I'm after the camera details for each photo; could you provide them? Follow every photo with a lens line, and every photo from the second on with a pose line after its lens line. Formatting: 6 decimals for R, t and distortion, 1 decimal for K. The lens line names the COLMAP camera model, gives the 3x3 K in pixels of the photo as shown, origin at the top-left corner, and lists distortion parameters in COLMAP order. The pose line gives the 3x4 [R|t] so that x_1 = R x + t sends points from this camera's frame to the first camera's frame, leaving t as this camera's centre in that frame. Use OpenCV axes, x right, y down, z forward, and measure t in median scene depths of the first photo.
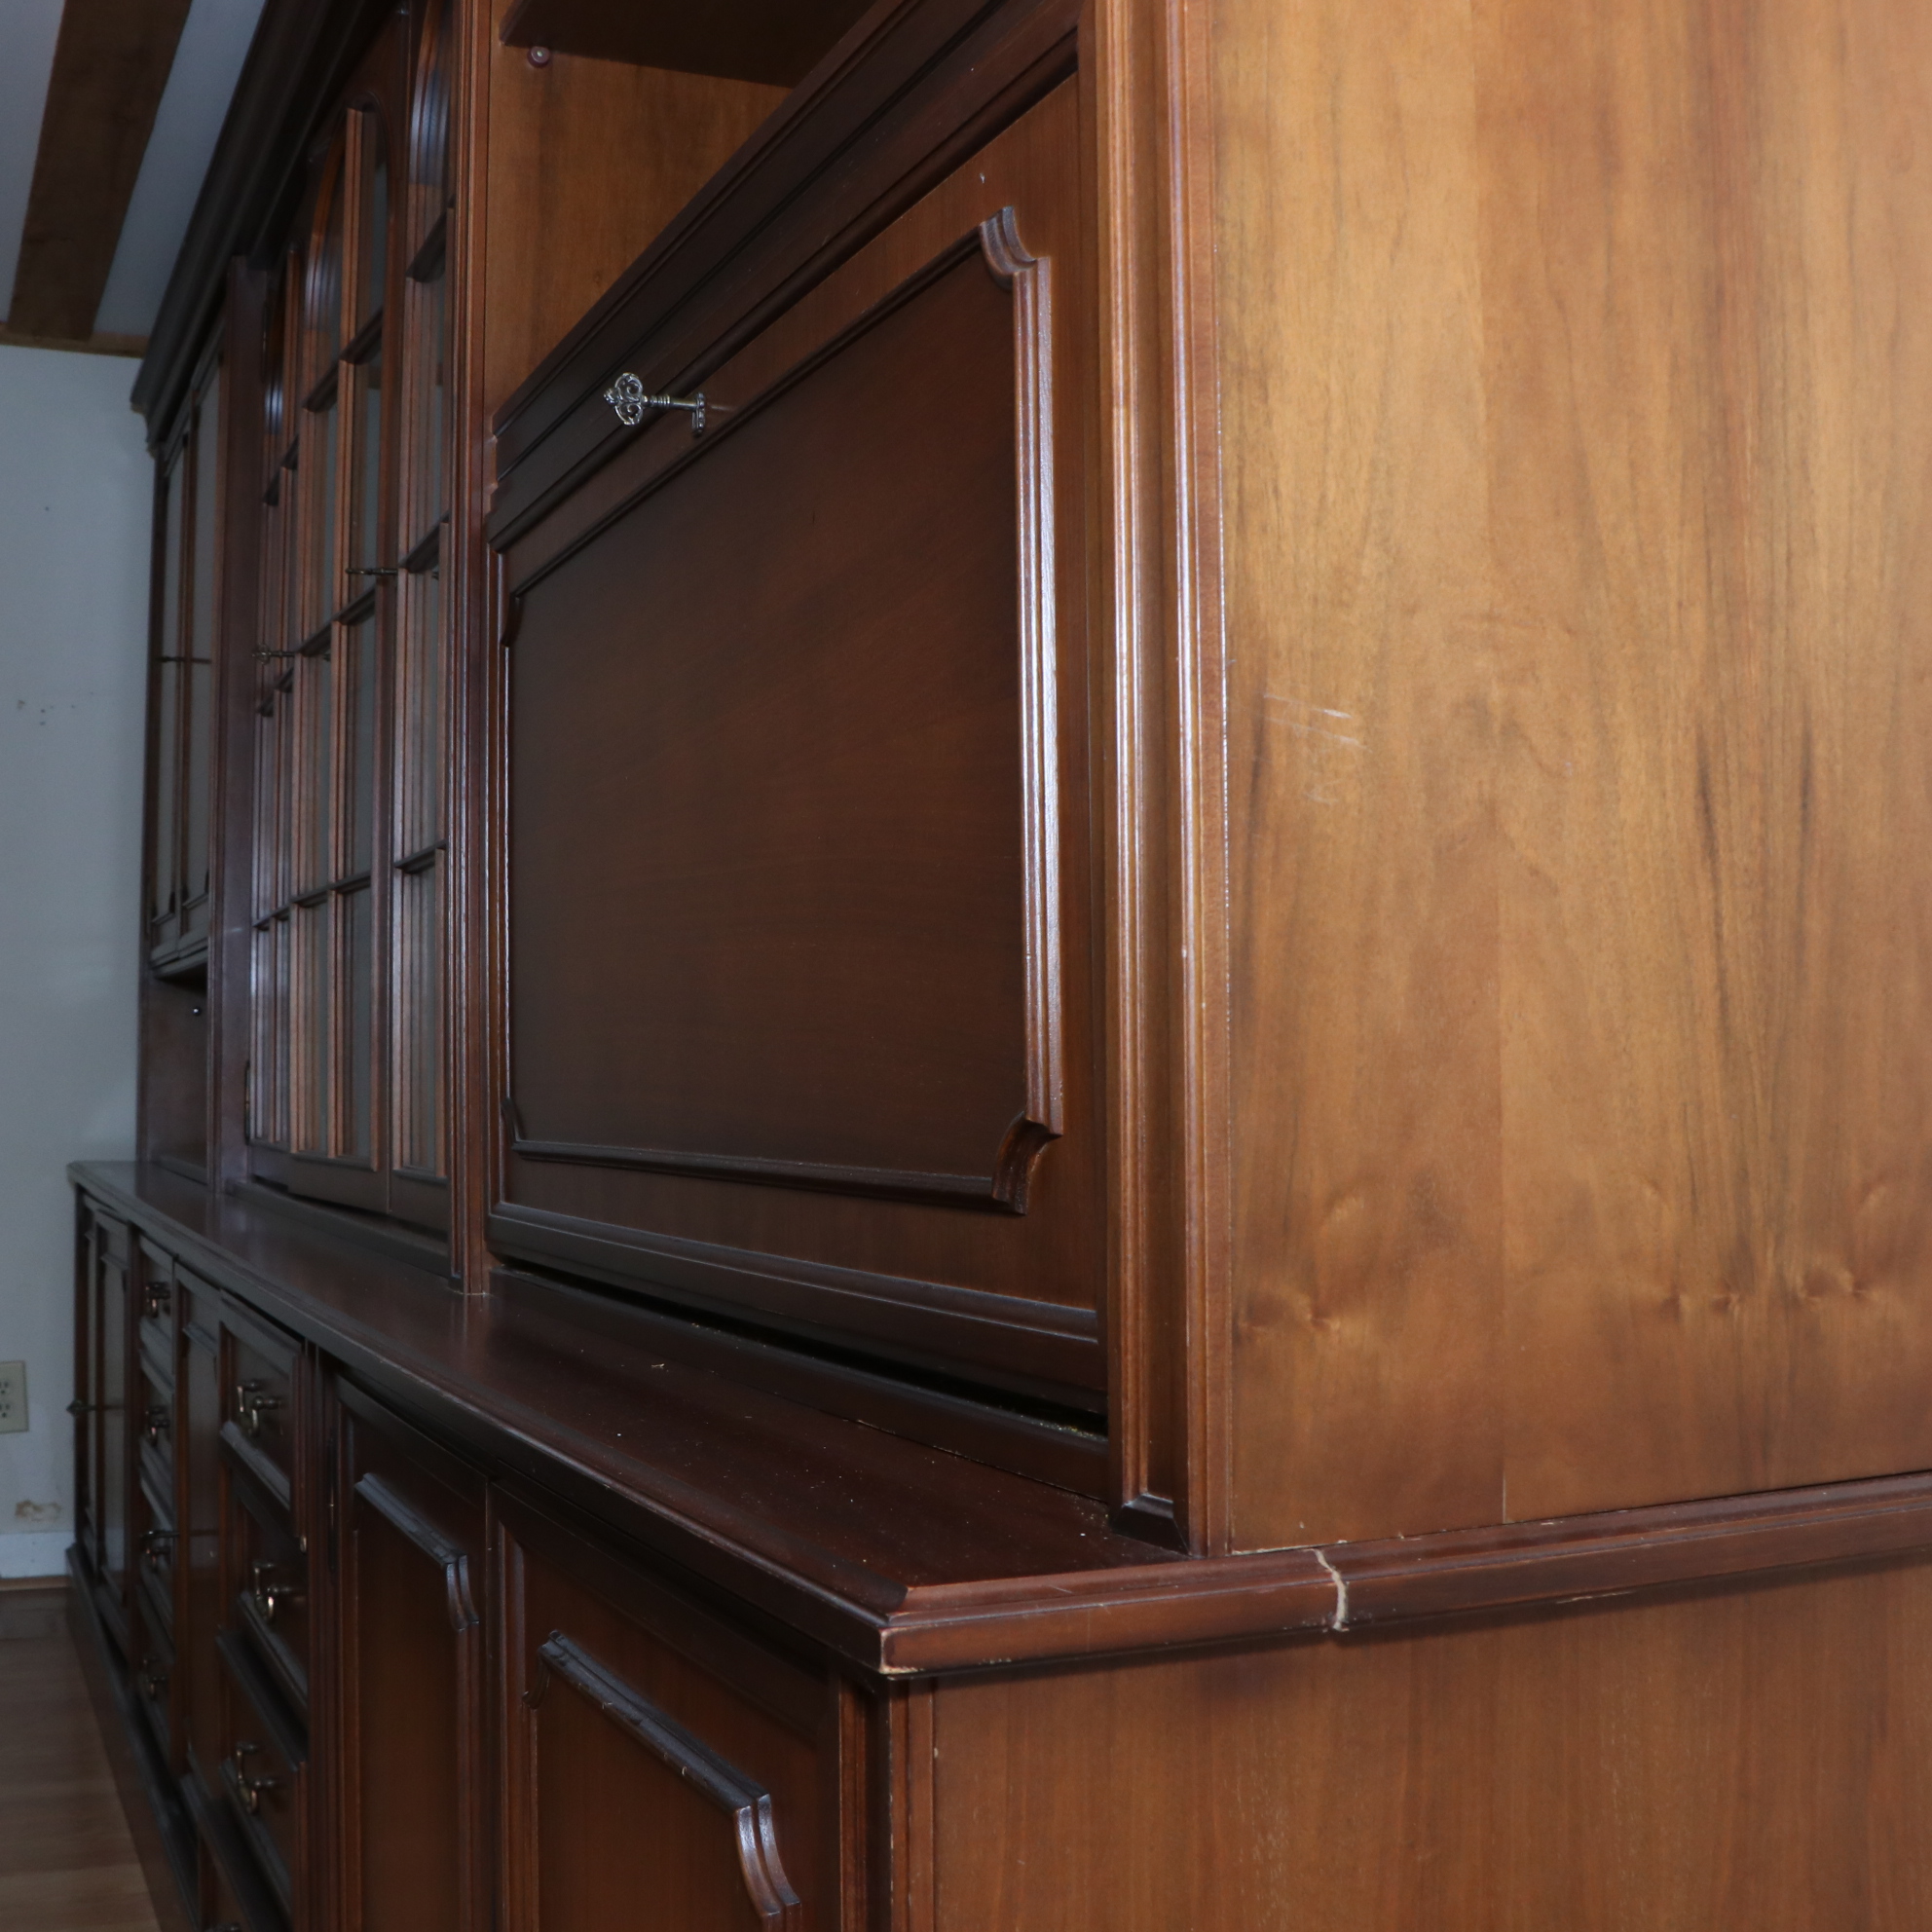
lens RADIAL K [[2423.1, 0, 960.4], [0, 2423.1, 966.5], [0, 0, 1]] dist [-0.159080, 0.000000]
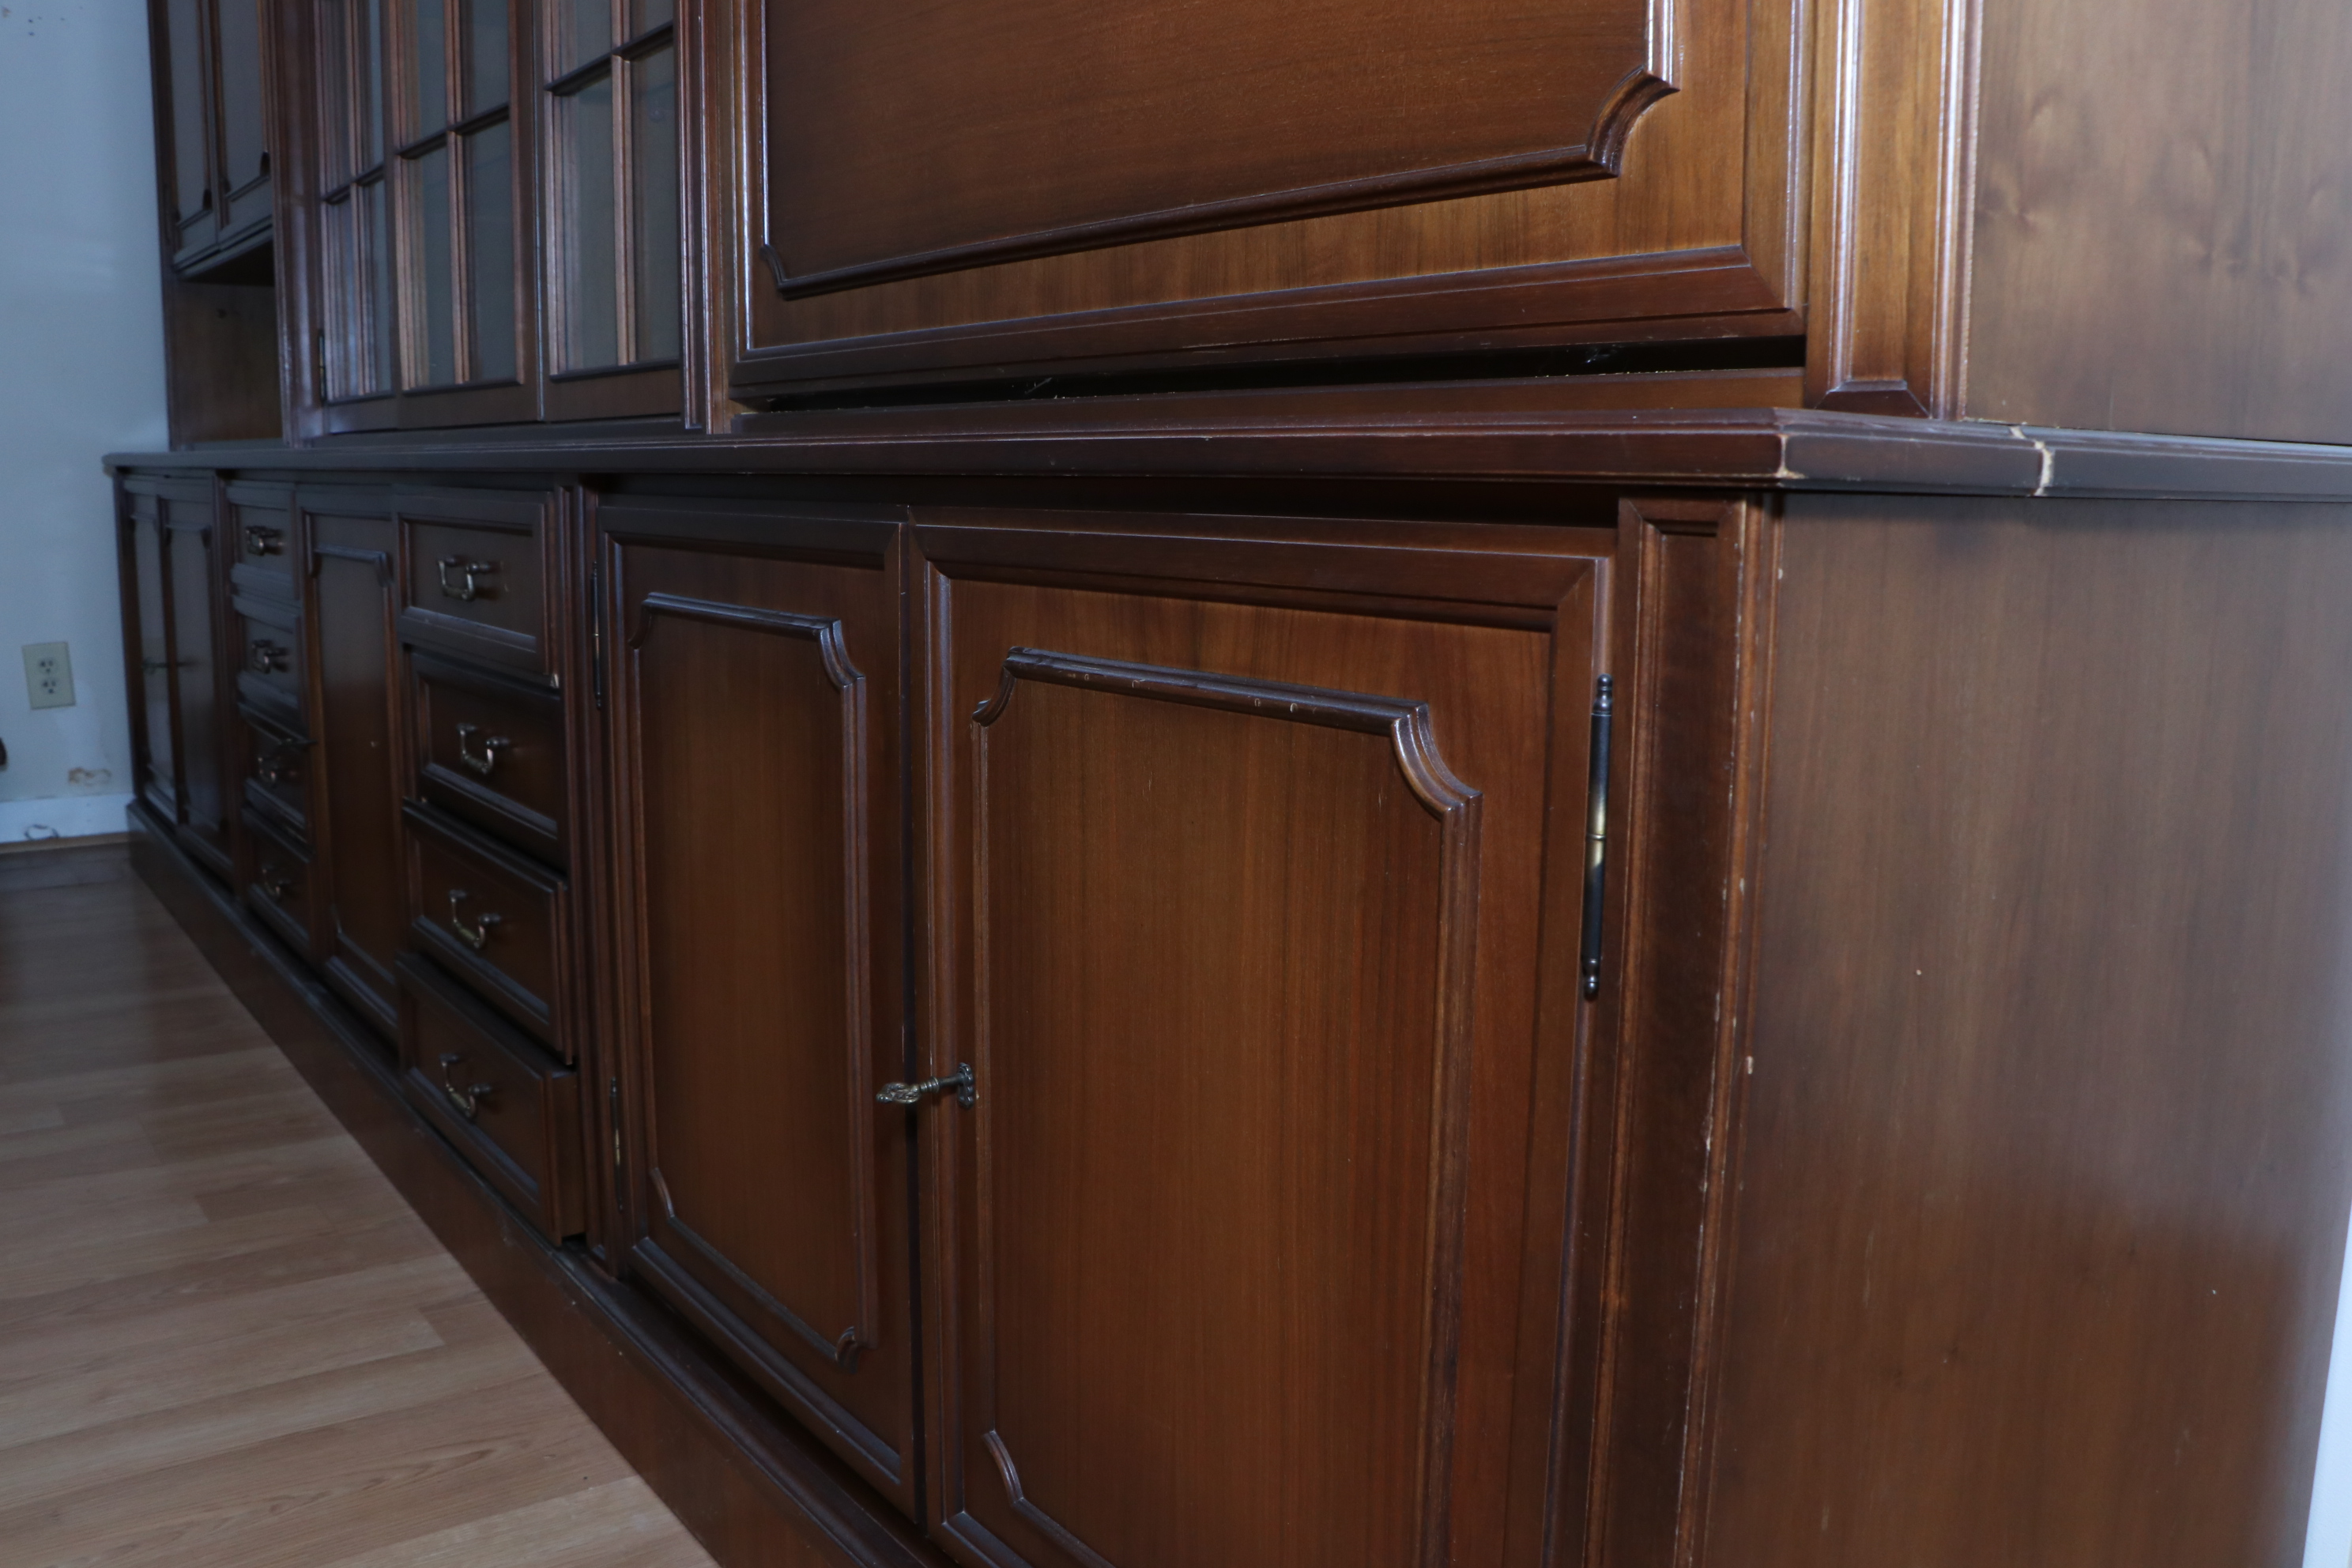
lens RADIAL K [[1946.0, 0, 1183.2], [0, 1946.0, 794.4], [0, 0, 1]] dist [-0.117132, 0.021294]
pose [[0.976120, -0.027421, 0.215496, -0.409954], [-0.018985, 0.977437, 0.210372, 0.228335], [-0.216403, -0.209439, 0.953575, 0.208241]]
